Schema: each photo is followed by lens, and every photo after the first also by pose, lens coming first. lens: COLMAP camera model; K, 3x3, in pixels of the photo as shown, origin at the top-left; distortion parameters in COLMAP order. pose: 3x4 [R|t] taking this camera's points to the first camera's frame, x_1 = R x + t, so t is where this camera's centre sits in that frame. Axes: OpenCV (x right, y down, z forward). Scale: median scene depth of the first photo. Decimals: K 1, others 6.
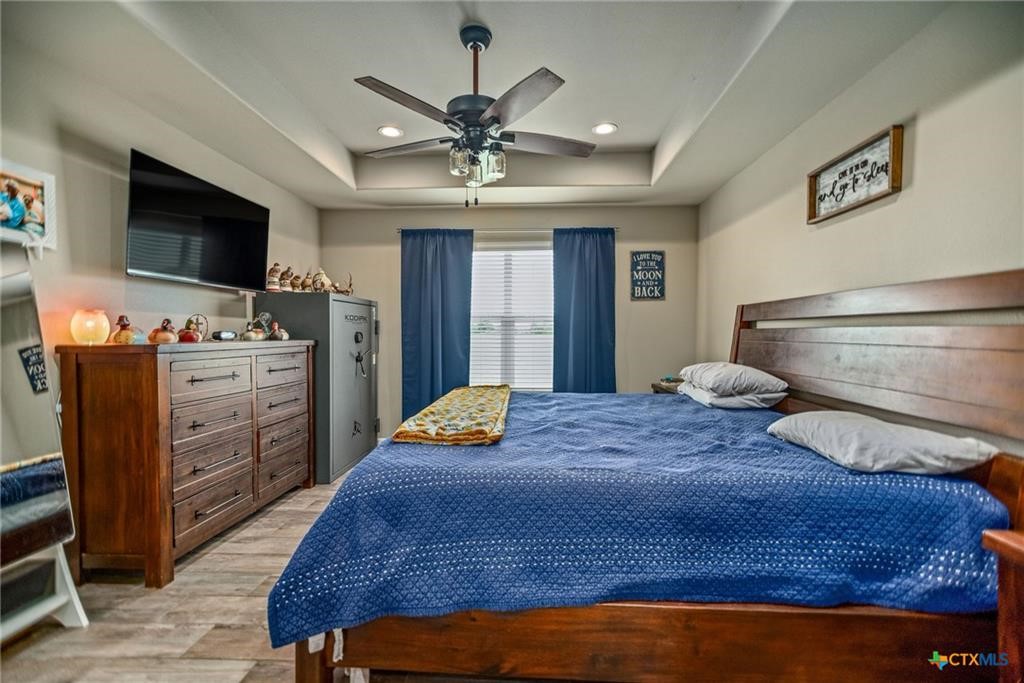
lens RADIAL K [[442.1, 0, 518.0], [0, 442.1, 336.4], [0, 0, 1]] dist [0.000347, 0.003668]
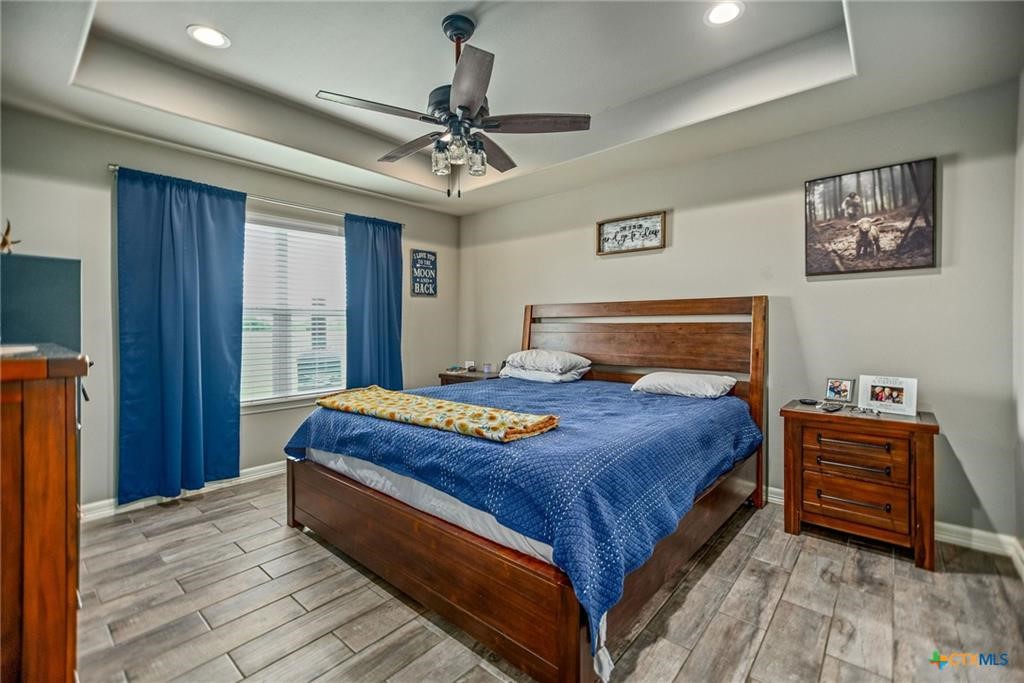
lens RADIAL K [[442.1, 0, 536.2], [0, 442.1, 329.2], [0, 0, 1]] dist [0.000347, 0.003668]
pose [[0.614060, -0.012162, 0.789166, -0.396832], [0.013250, 0.999899, 0.005099, -0.005397], [-0.789148, 0.007325, 0.614159, 0.138610]]
